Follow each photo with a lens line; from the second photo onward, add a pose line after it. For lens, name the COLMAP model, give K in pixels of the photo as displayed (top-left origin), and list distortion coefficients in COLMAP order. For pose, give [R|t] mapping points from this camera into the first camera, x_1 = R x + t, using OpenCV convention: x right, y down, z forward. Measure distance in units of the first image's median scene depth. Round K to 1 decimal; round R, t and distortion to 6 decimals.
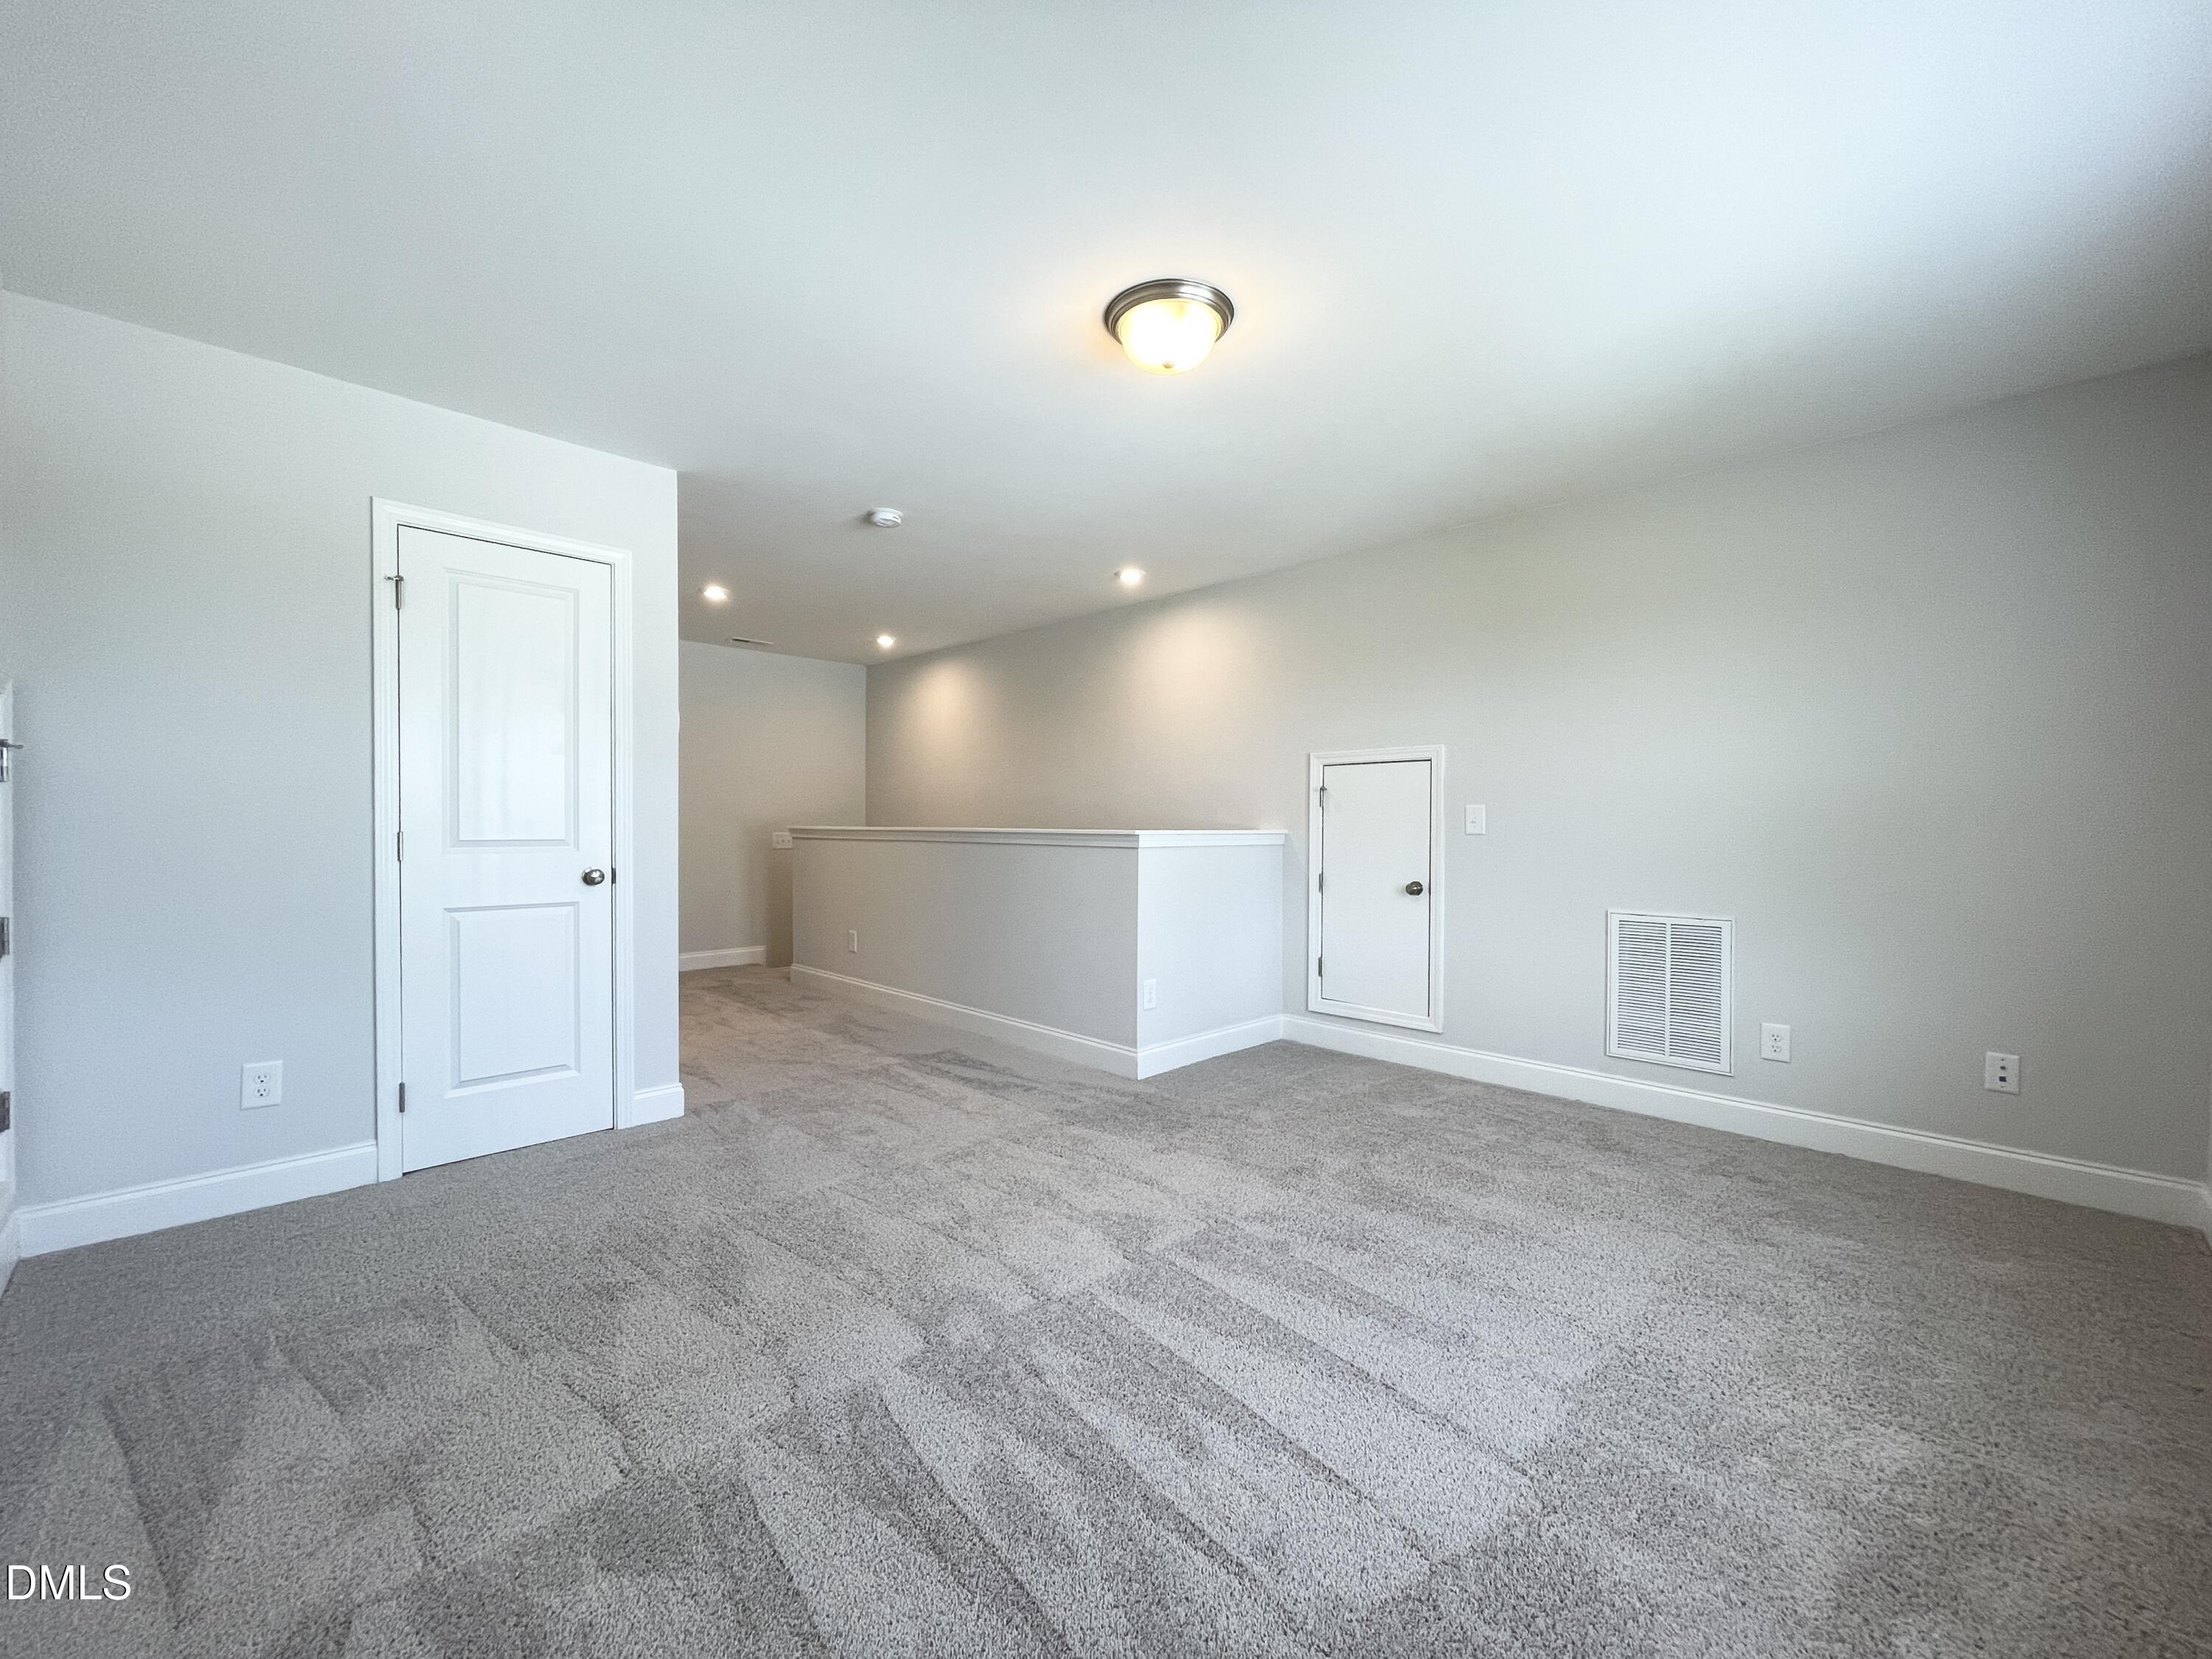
lens RADIAL K [[879.3, 0, 1103.4], [0, 879.3, 832.3], [0, 0, 1]] dist [0.006388, 0.000455]
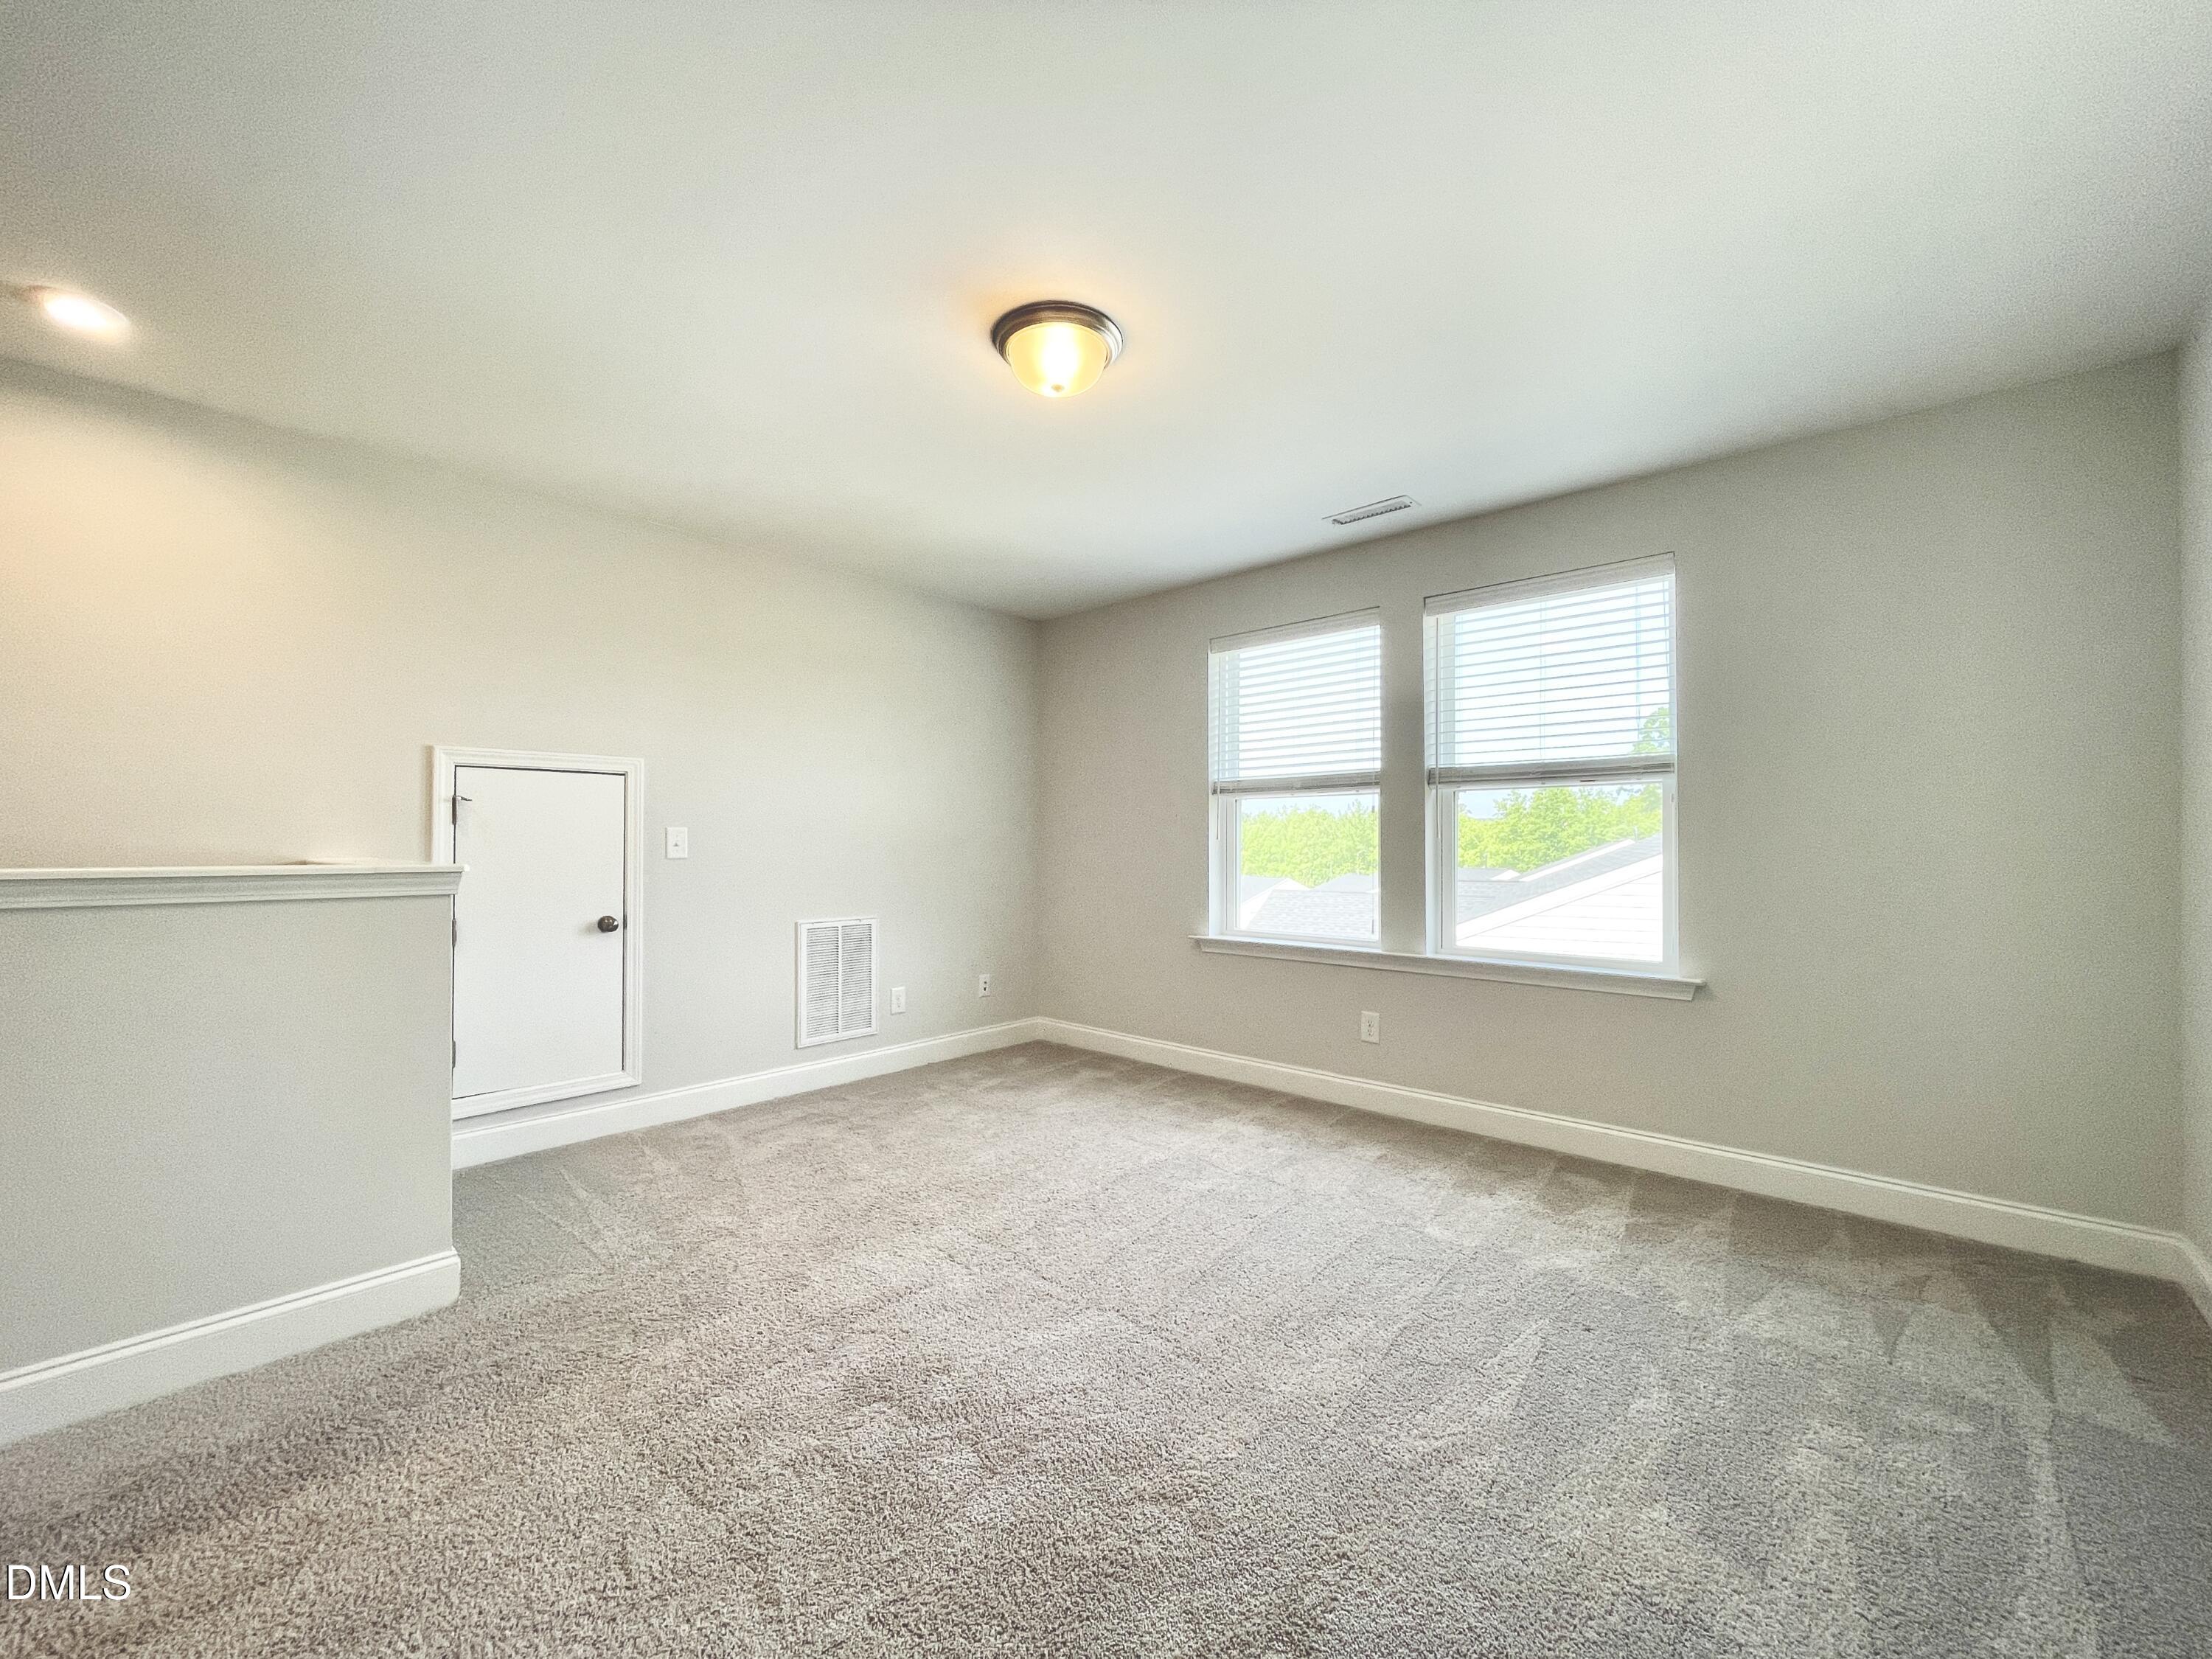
lens RADIAL K [[879.3, 0, 1094.1], [0, 879.3, 850.3], [0, 0, 1]] dist [0.006388, 0.000455]
pose [[-0.025986, -0.010169, 0.999611, -0.600896], [0.012752, 0.999864, 0.010503, -0.012255], [-0.999581, 0.013020, -0.025853, 0.660233]]
